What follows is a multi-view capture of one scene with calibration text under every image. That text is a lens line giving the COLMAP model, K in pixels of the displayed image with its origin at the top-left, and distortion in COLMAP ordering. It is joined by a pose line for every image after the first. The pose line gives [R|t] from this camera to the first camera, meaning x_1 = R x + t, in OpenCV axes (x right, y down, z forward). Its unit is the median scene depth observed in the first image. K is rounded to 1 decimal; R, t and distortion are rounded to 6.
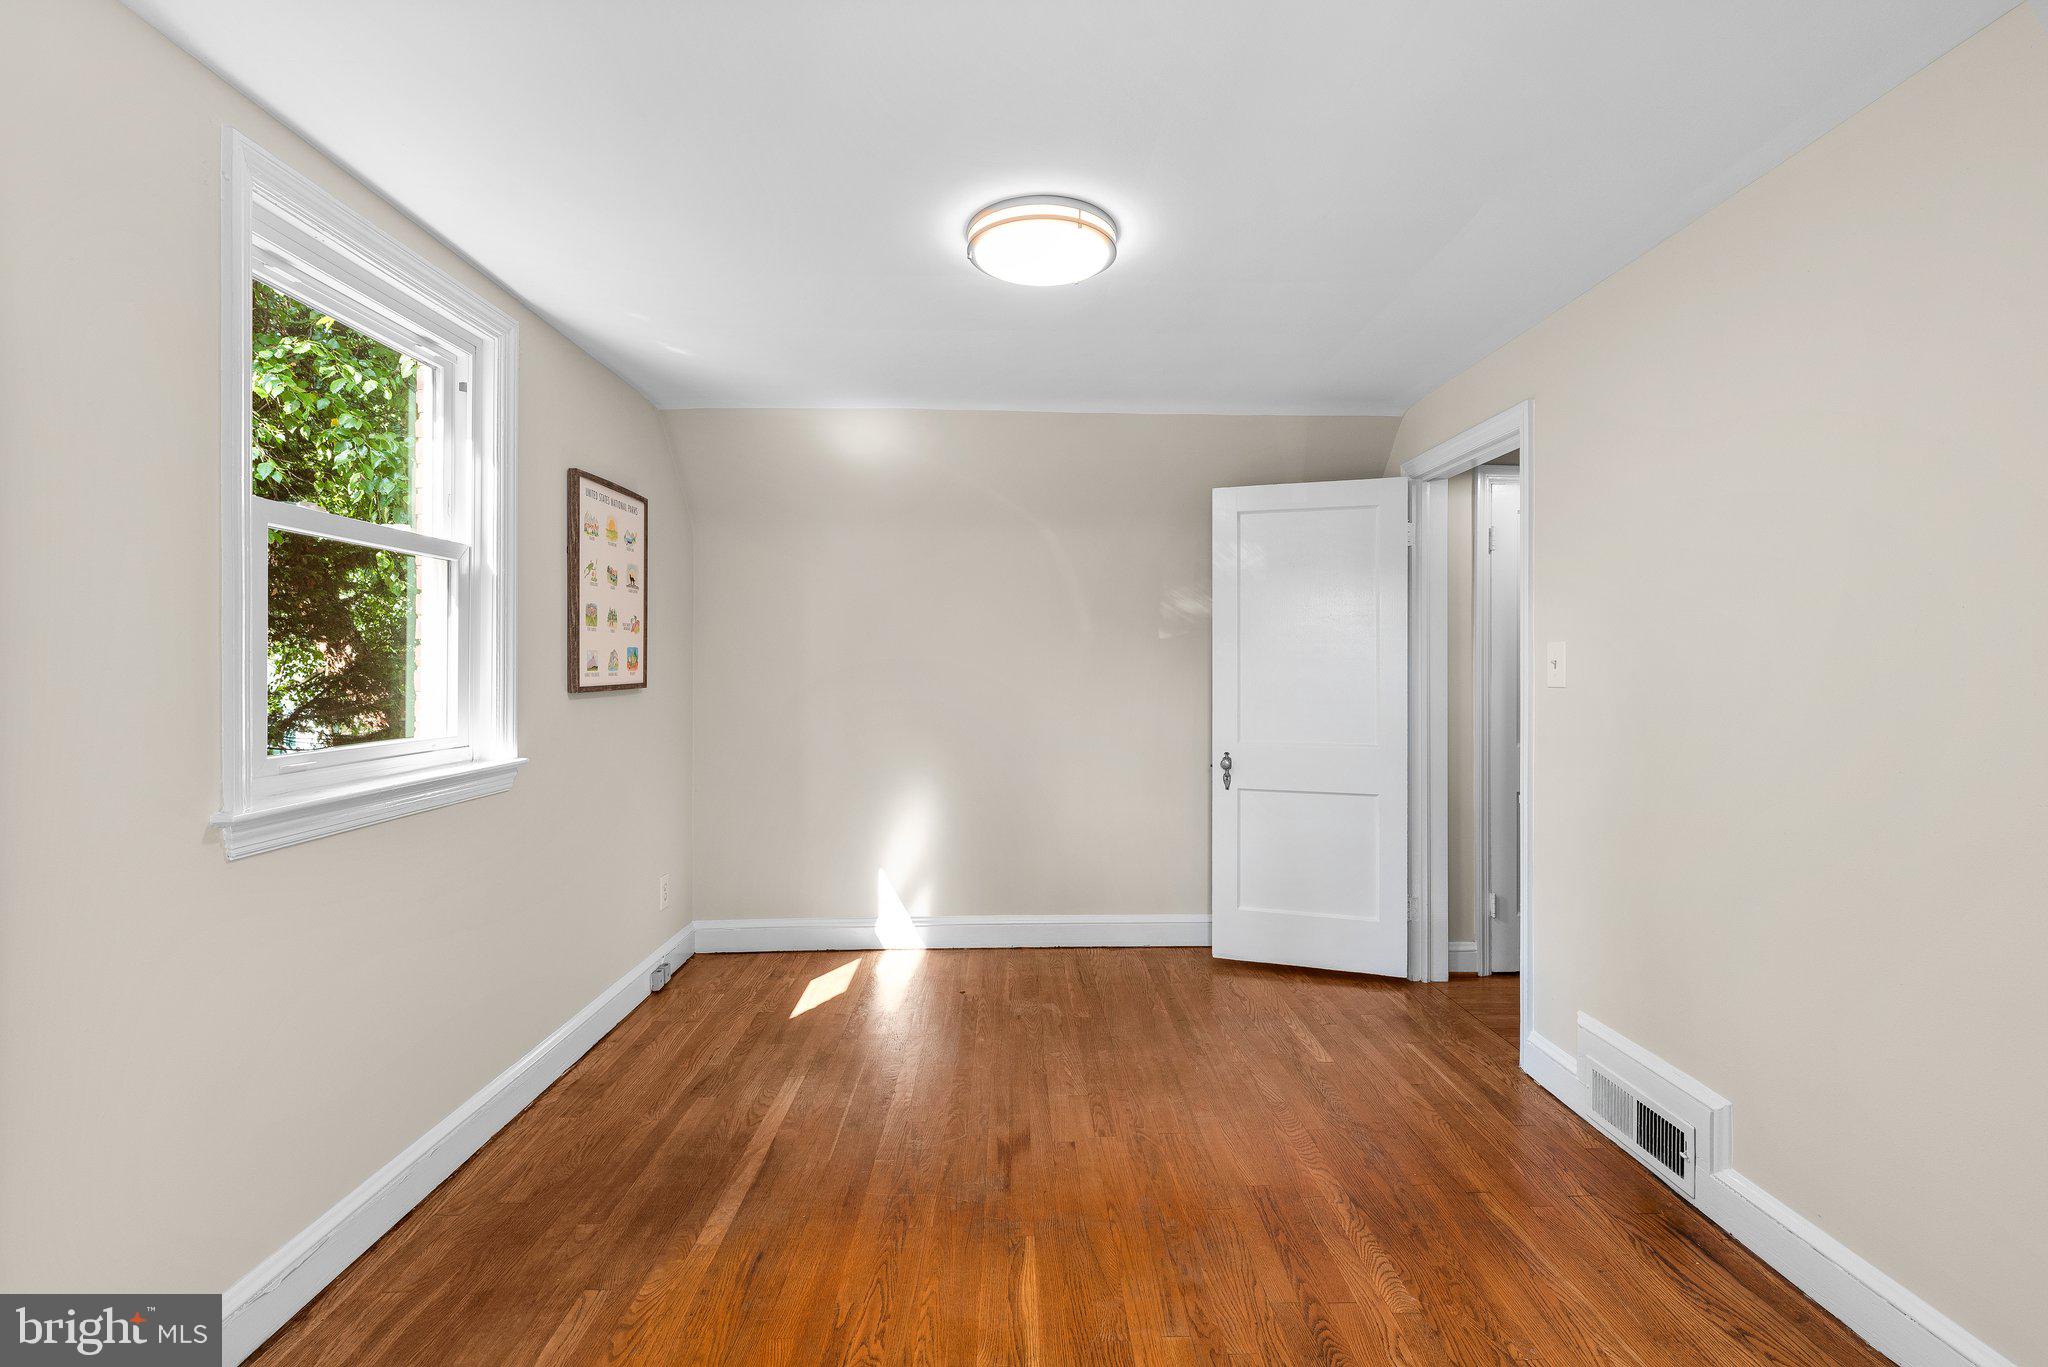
lens RADIAL K [[919.6, 0, 1030.1], [0, 919.6, 675.5], [0, 0, 1]] dist [0.002952, -0.000015]
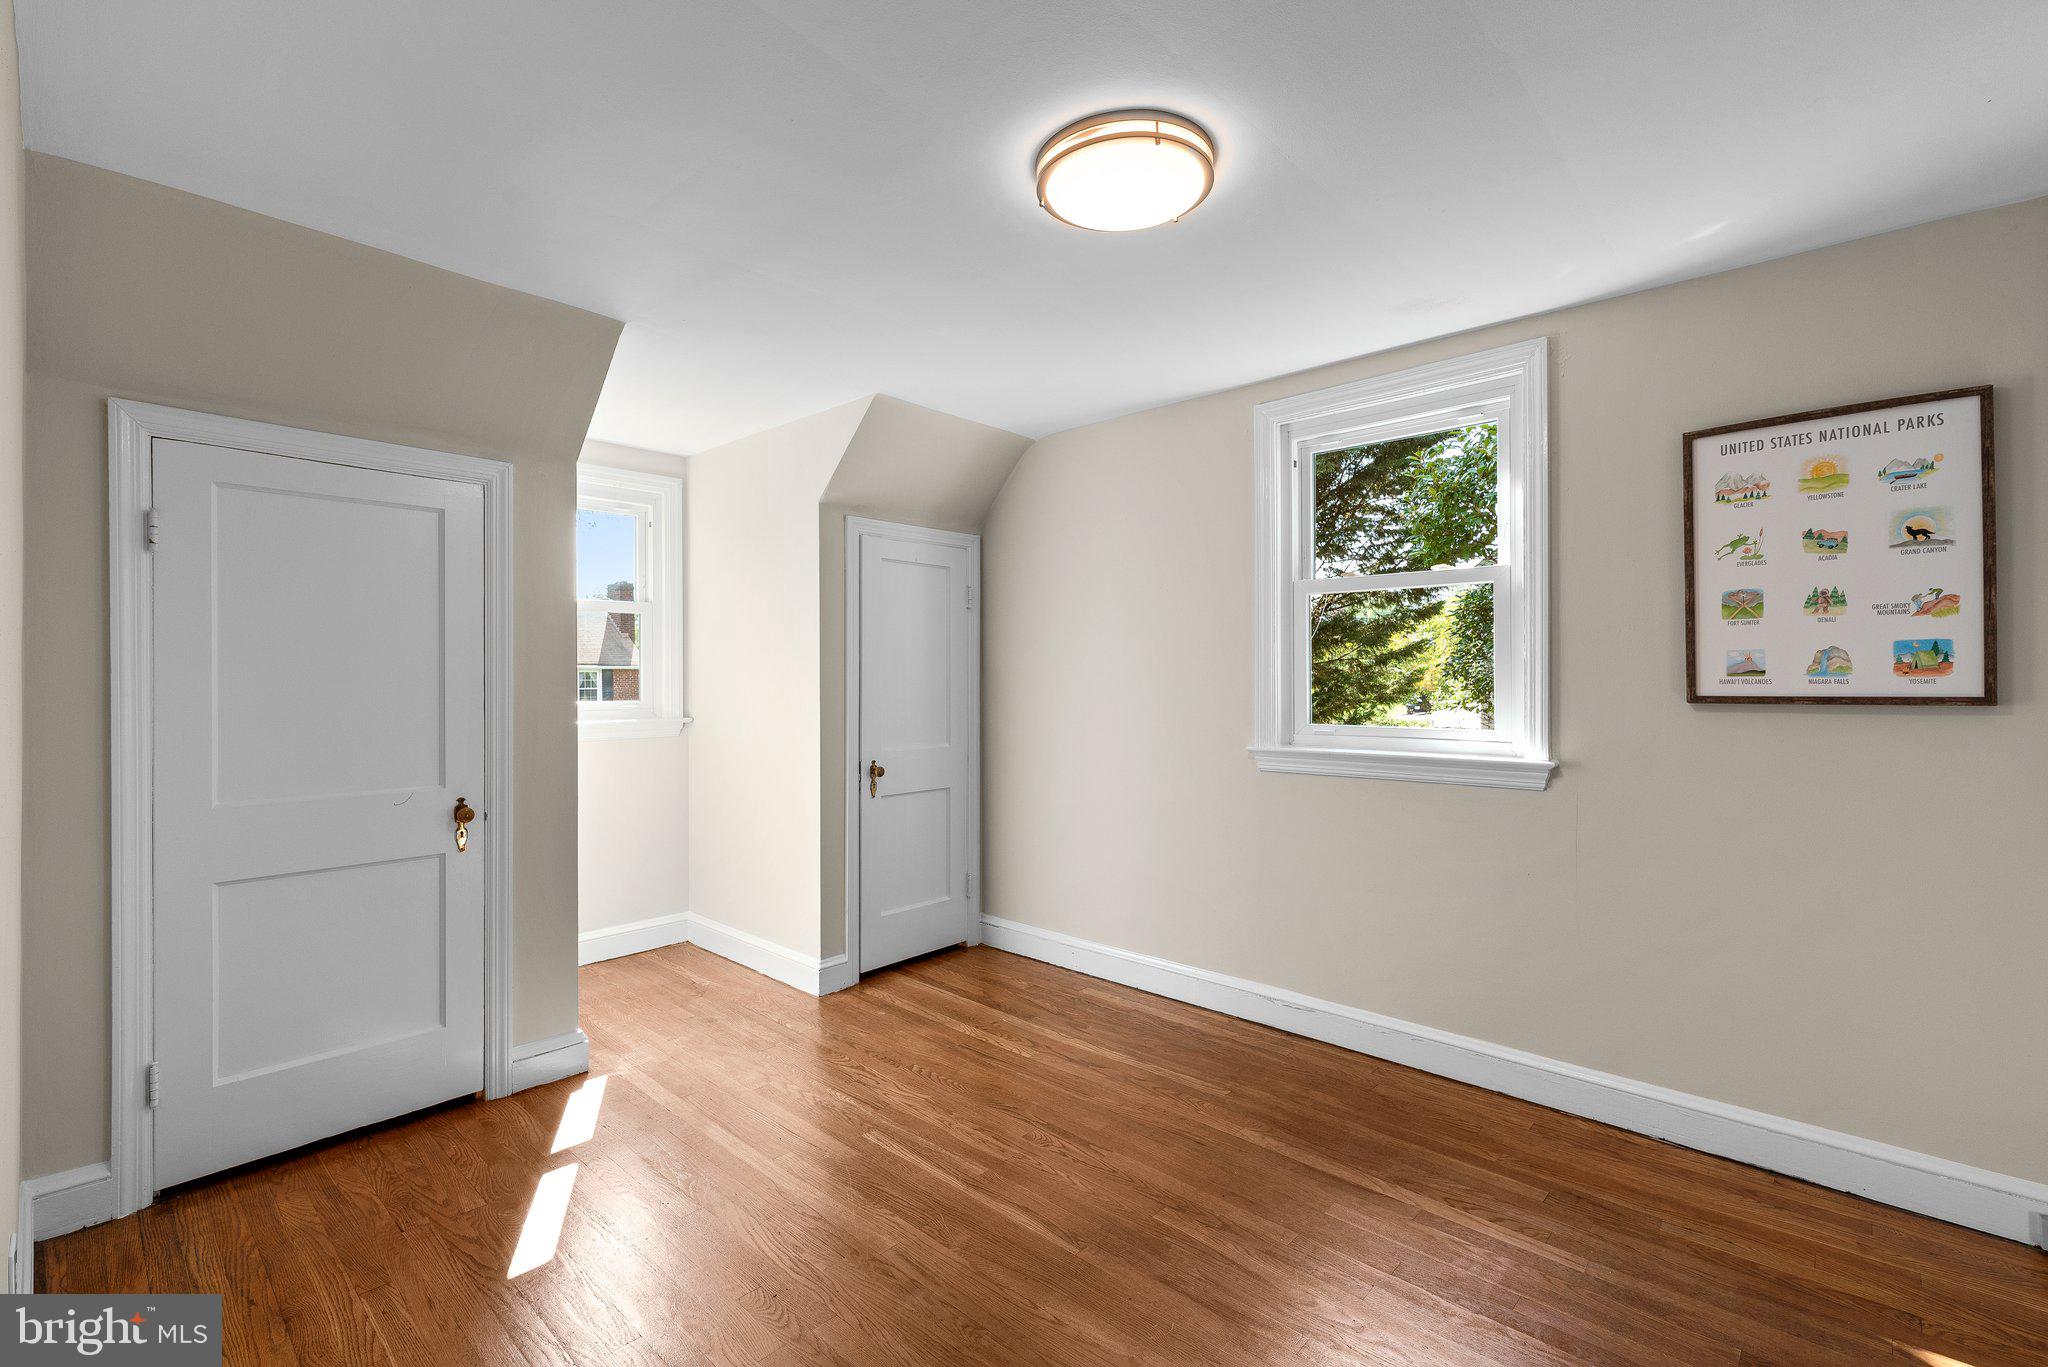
lens RADIAL K [[919.6, 0, 1031.5], [0, 919.6, 677.2], [0, 0, 1]] dist [0.002952, -0.000015]
pose [[-0.702235, 0.002740, -0.711940, 0.694933], [-0.000561, 0.999990, 0.004402, -0.009957], [0.711945, 0.003491, -0.702227, 1.567286]]
